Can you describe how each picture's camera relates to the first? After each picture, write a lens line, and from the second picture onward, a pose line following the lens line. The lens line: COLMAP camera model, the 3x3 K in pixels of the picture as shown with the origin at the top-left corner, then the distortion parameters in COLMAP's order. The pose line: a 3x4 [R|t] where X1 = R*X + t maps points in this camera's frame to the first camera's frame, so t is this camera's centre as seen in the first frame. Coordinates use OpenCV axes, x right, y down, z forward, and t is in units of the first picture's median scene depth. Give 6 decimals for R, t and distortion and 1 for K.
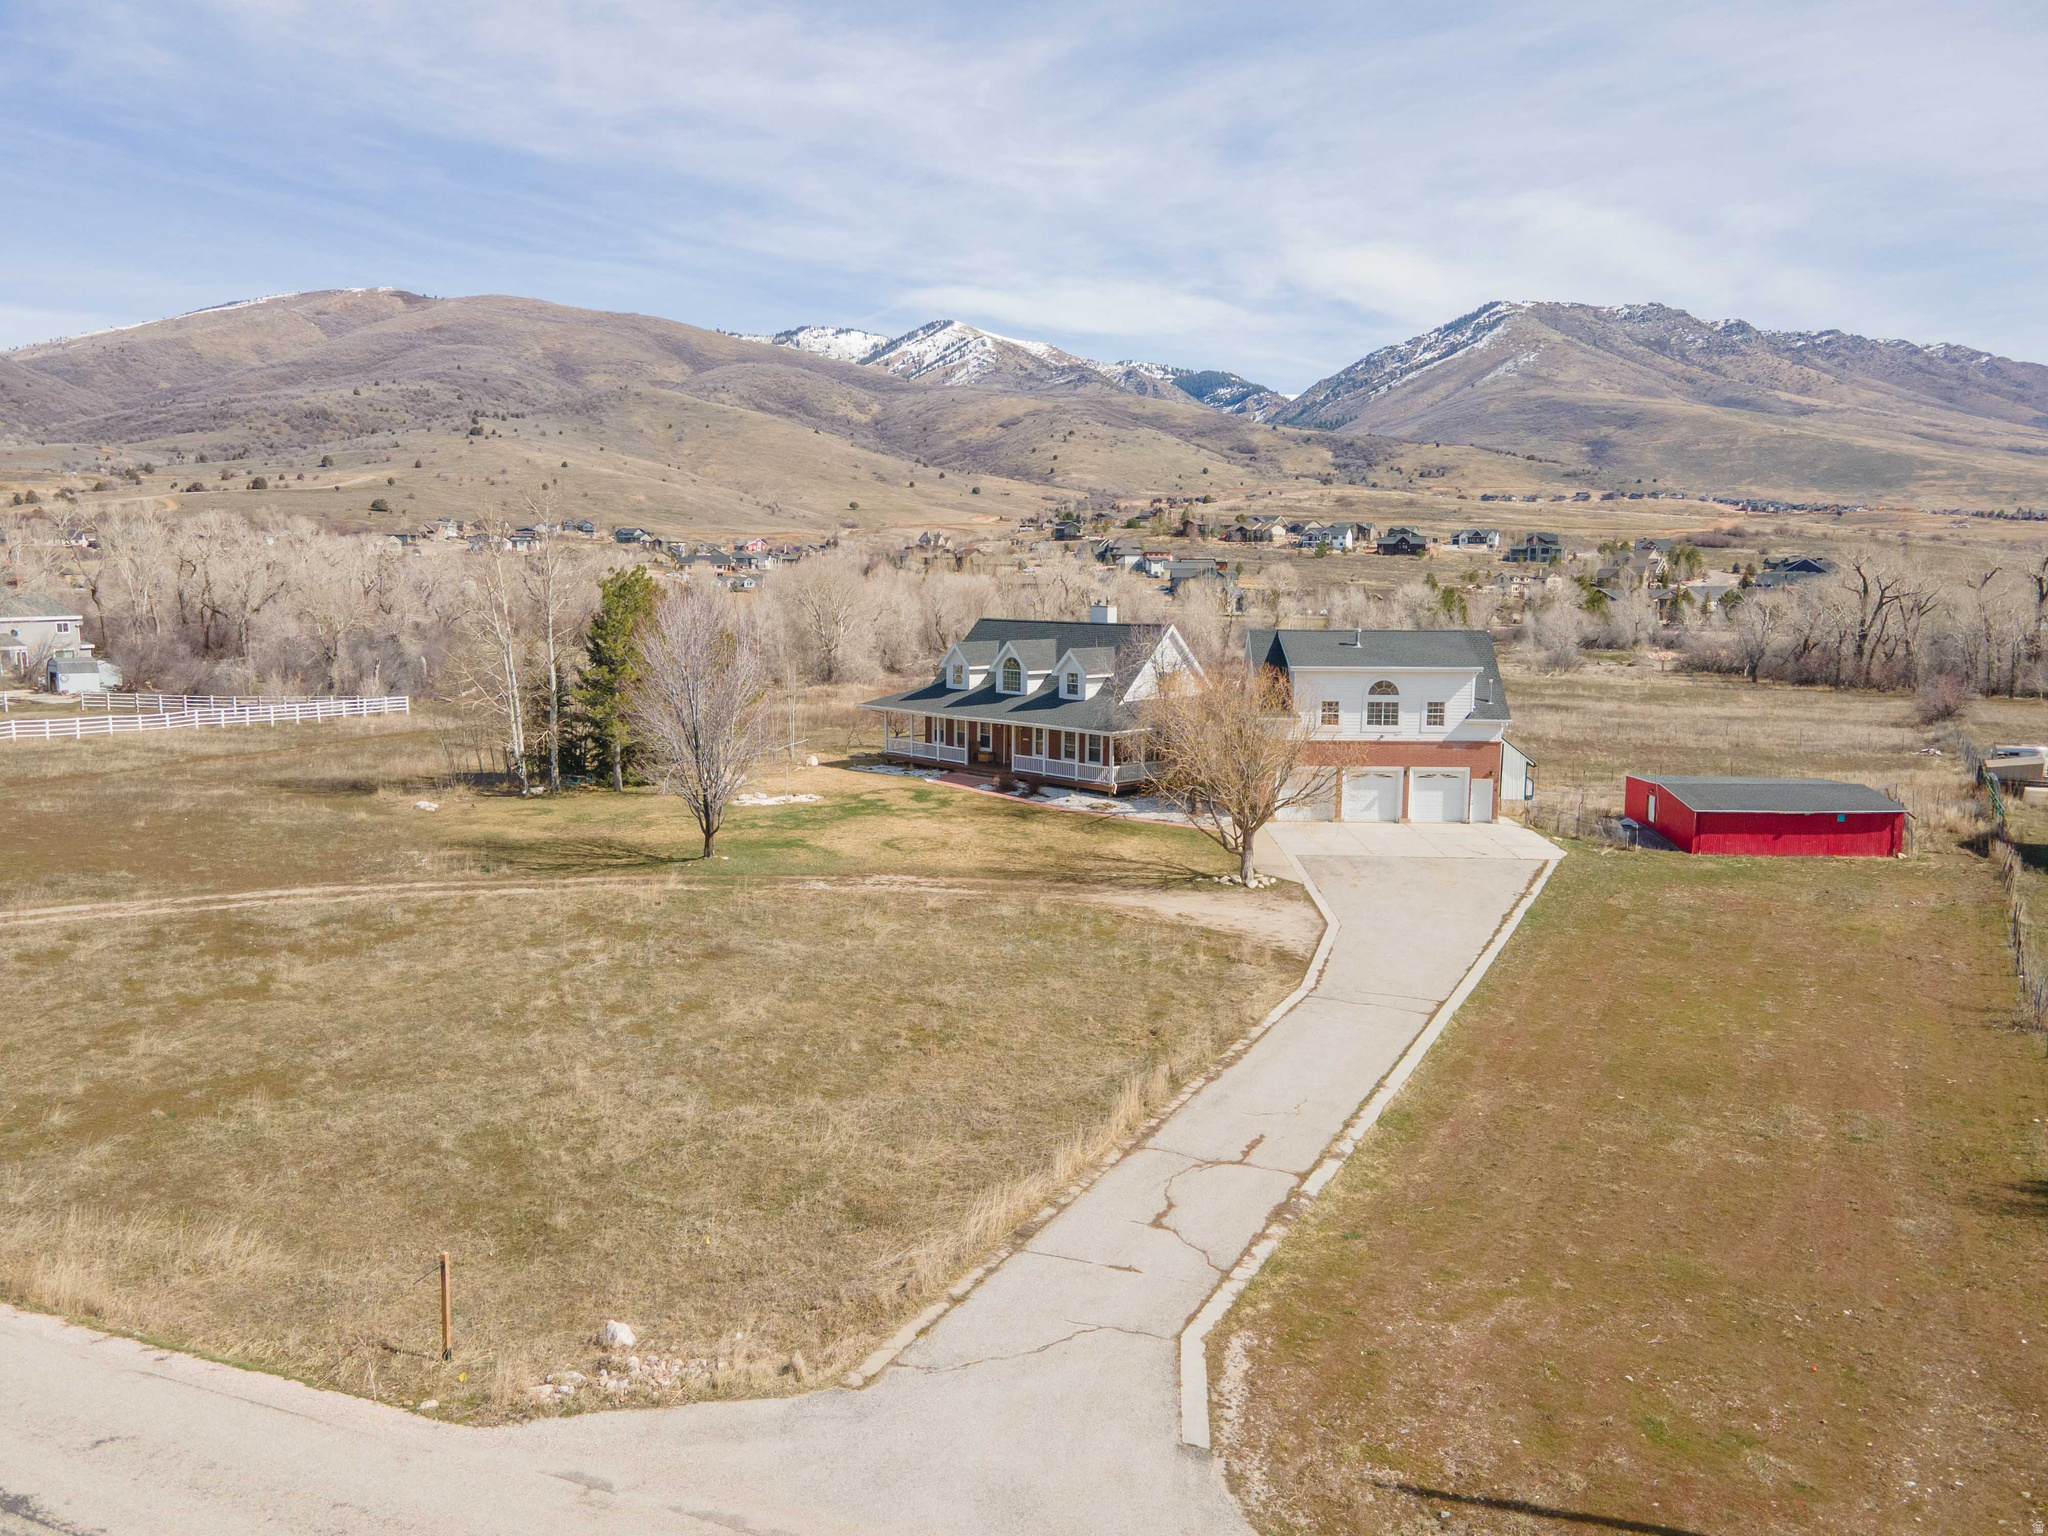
lens RADIAL K [[1490.8, 0, 1011.6], [0, 1490.8, 757.5], [0, 0, 1]] dist [0.026198, 0.025833]
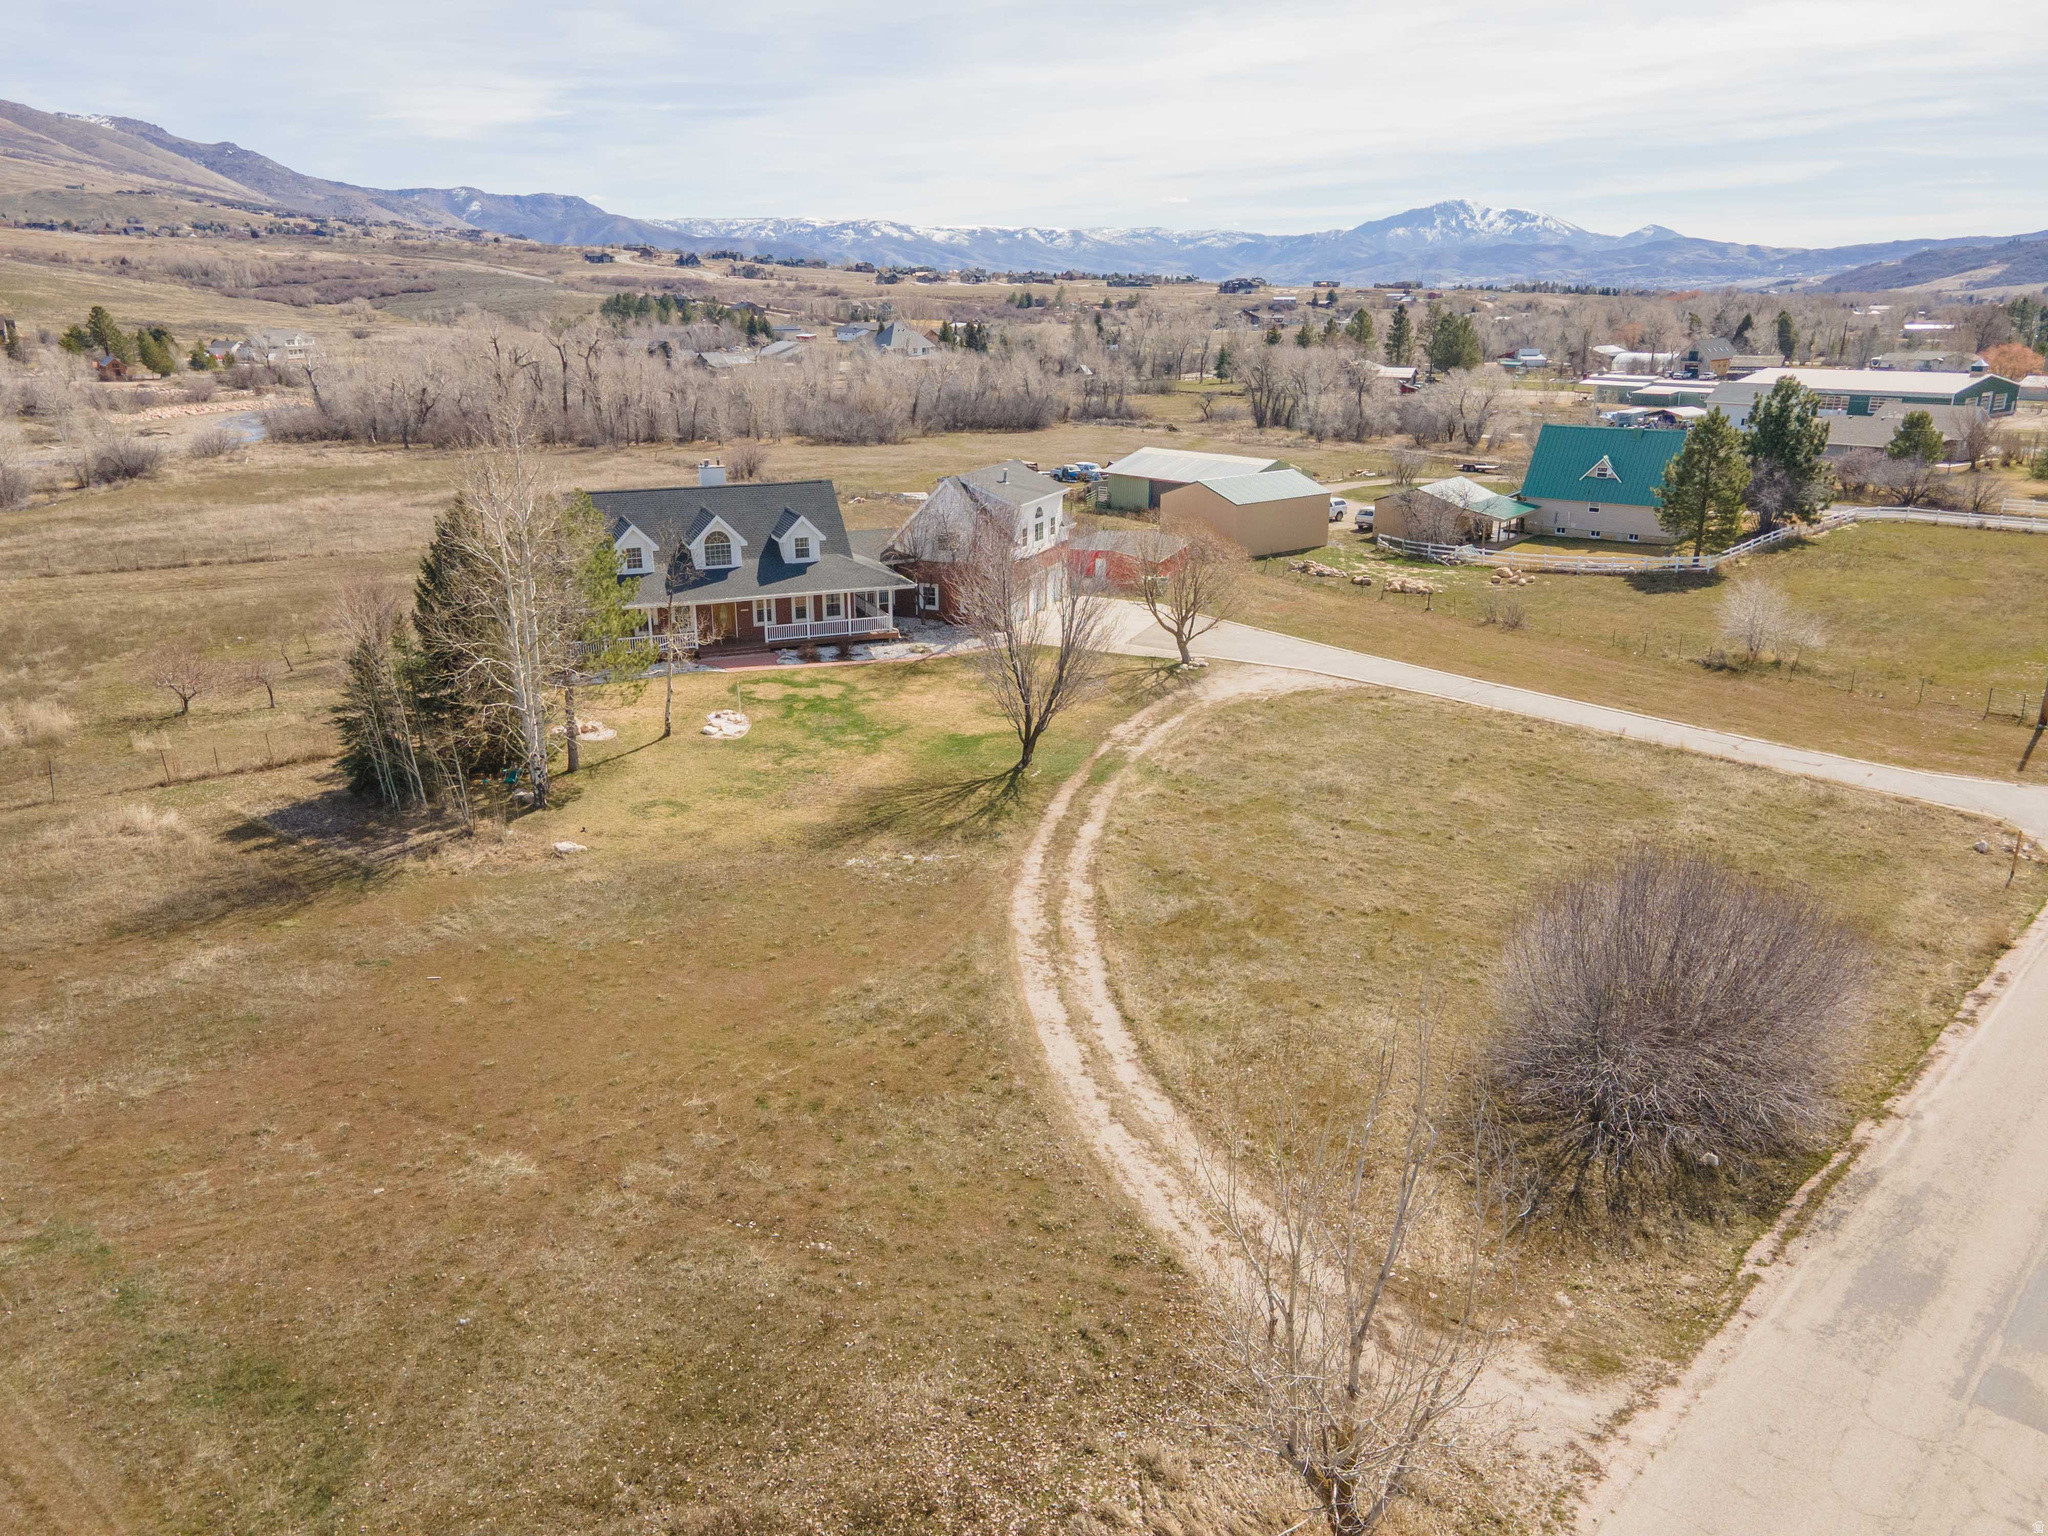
lens RADIAL K [[1490.8, 0, 1011.6], [0, 1490.8, 757.5], [0, 0, 1]] dist [0.026198, 0.025833]
pose [[0.359485, -0.288488, 0.887438, -0.026928], [0.117939, 0.957432, 0.263467, -0.005115], [-0.925668, 0.009951, 0.378206, 0.013986]]
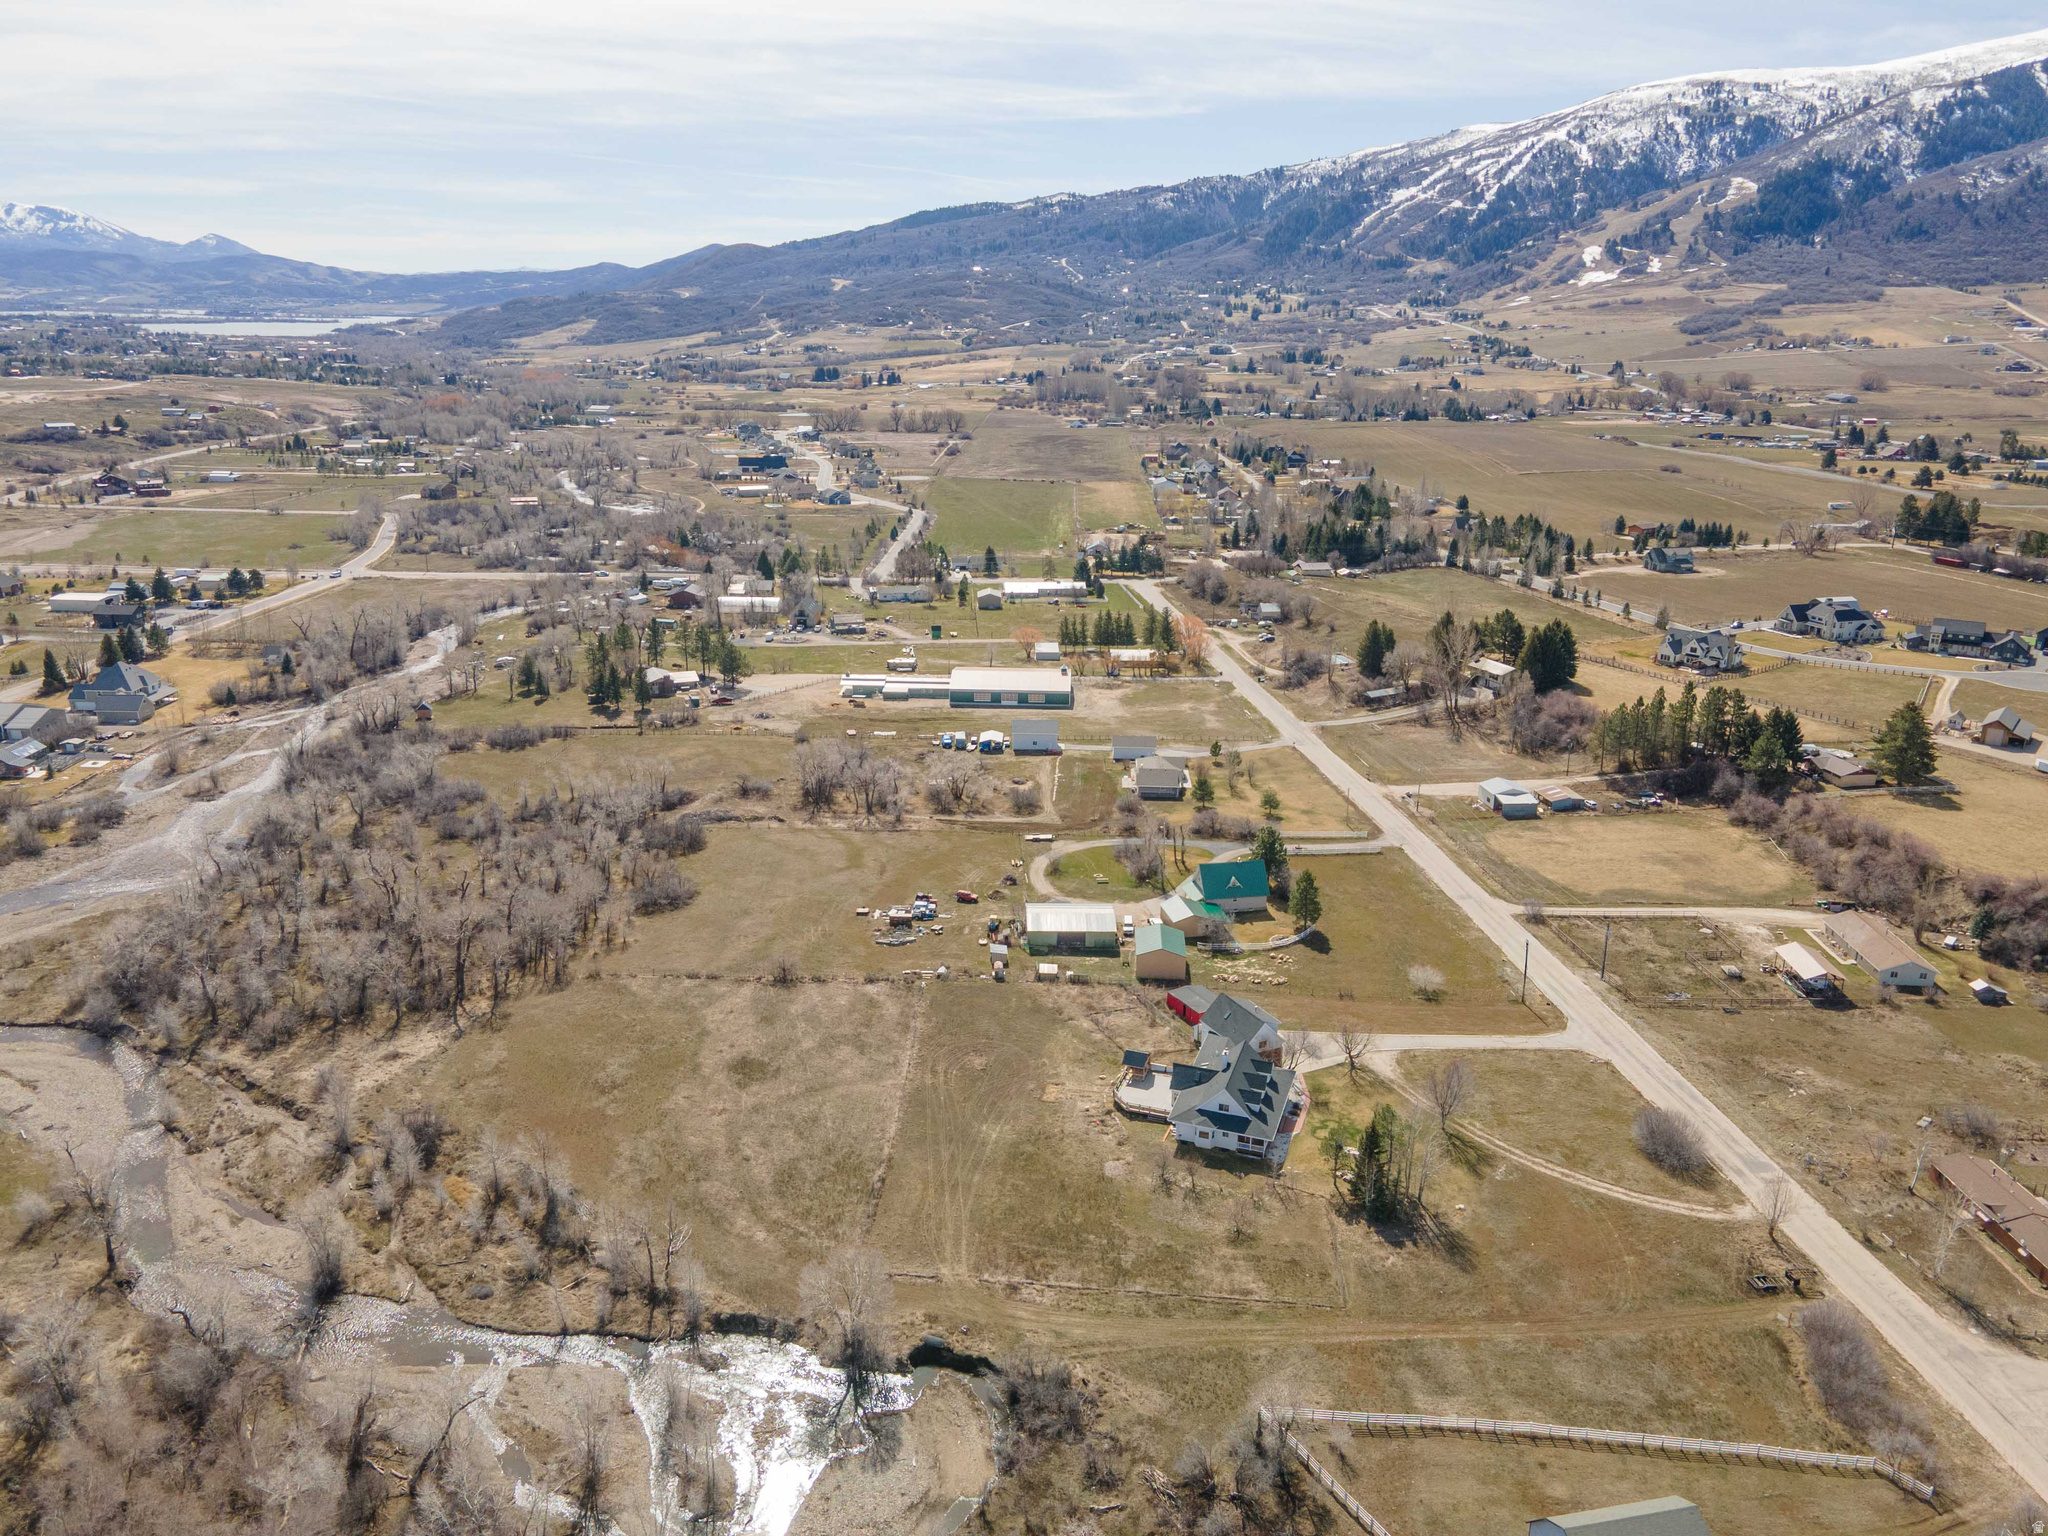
lens RADIAL K [[1458.9, 0, 1012.2], [0, 1458.9, 758.1], [0, 0, 1]] dist [0.049494, -0.001751]
pose [[-0.463554, -0.271253, 0.843528, -0.056915], [0.096595, 0.930845, 0.352415, -0.048562], [-0.880788, 0.244844, -0.405295, 0.072174]]
